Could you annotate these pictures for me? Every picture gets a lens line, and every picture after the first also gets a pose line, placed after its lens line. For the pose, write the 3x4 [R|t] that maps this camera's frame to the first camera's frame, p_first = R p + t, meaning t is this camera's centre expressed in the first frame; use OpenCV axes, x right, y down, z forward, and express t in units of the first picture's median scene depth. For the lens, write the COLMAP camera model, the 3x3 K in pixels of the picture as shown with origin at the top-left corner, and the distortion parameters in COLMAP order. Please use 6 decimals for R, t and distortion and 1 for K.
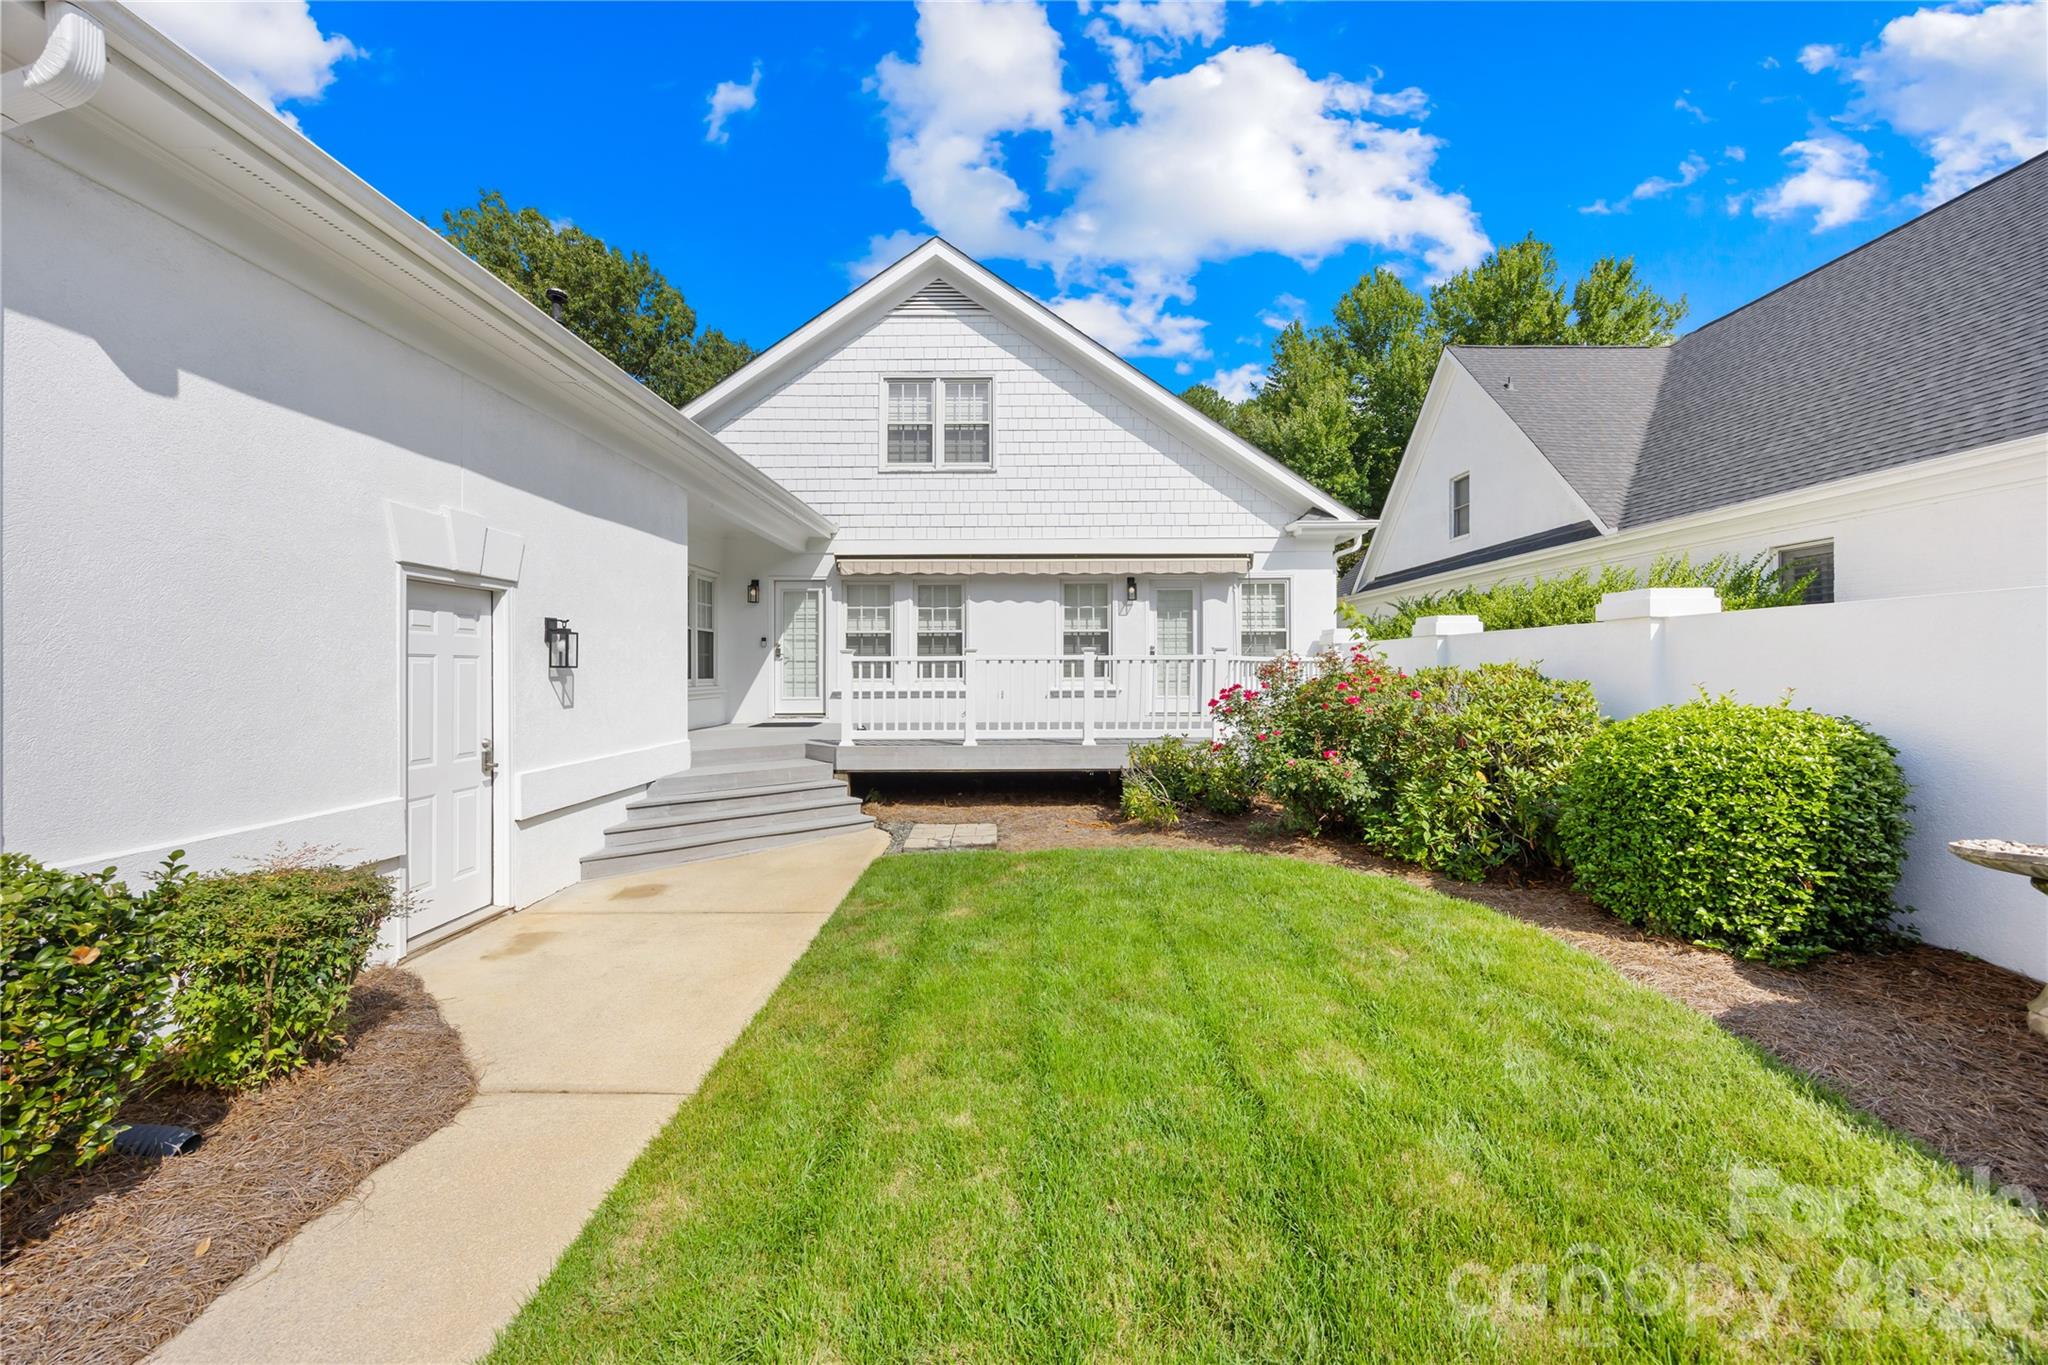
lens RADIAL K [[795.1, 0, 1025.2], [0, 795.1, 677.7], [0, 0, 1]] dist [-0.000445, -0.000080]
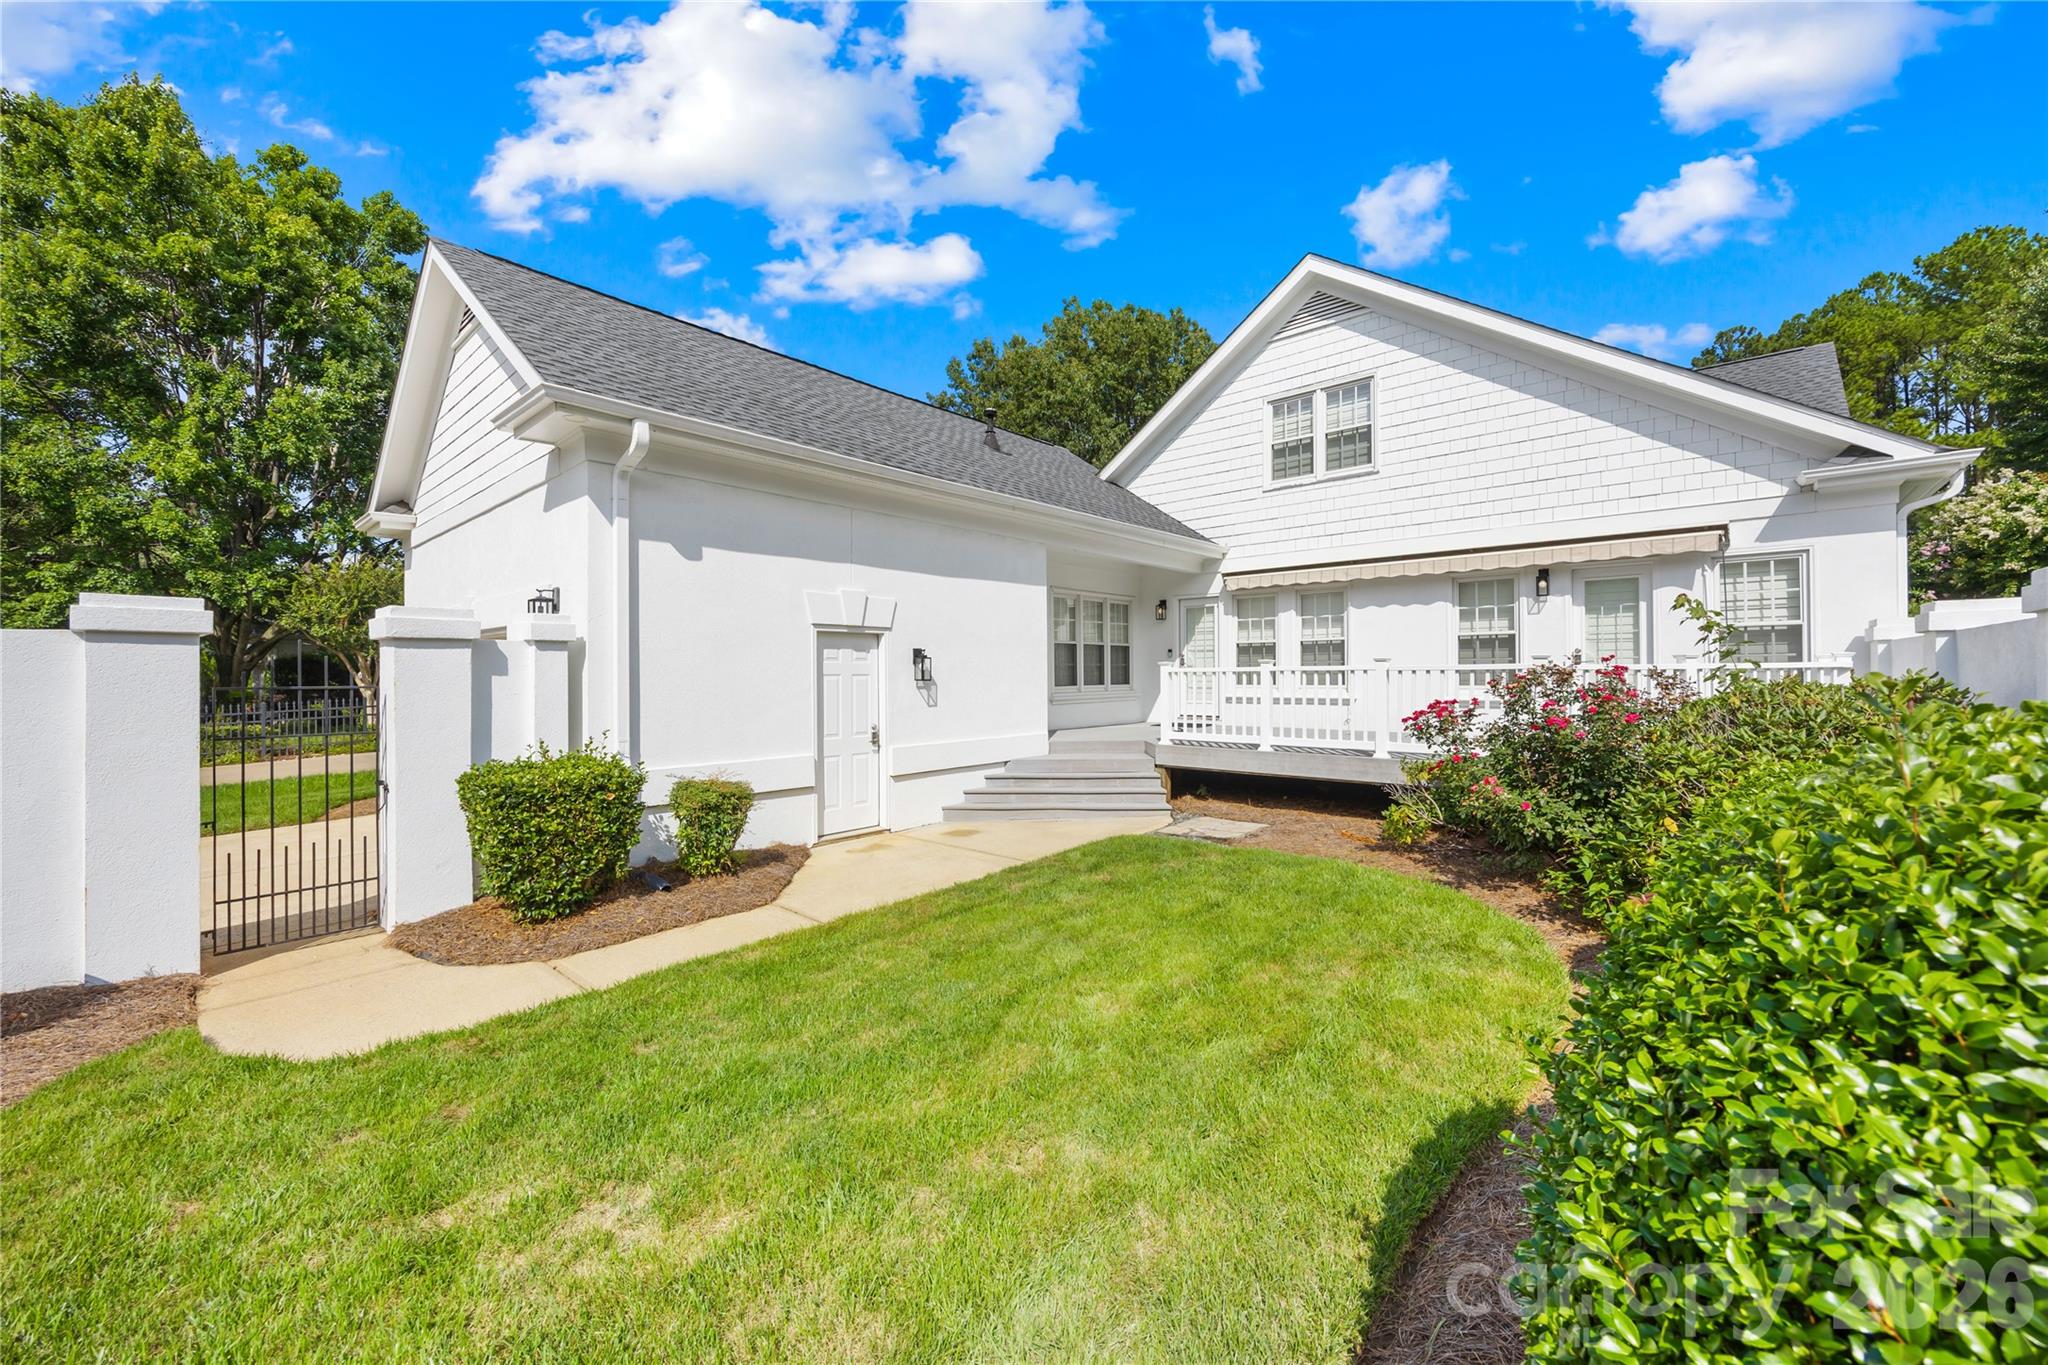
lens RADIAL K [[800.0, 0, 1024.0], [0, 800.0, 682.5], [0, 0, 1]] dist [-0.000247, -0.000181]
pose [[0.740507, 0.006256, -0.672019, 0.300706], [-0.001906, 0.999972, 0.007209, -0.009902], [0.672046, -0.004057, 0.740499, -0.009223]]
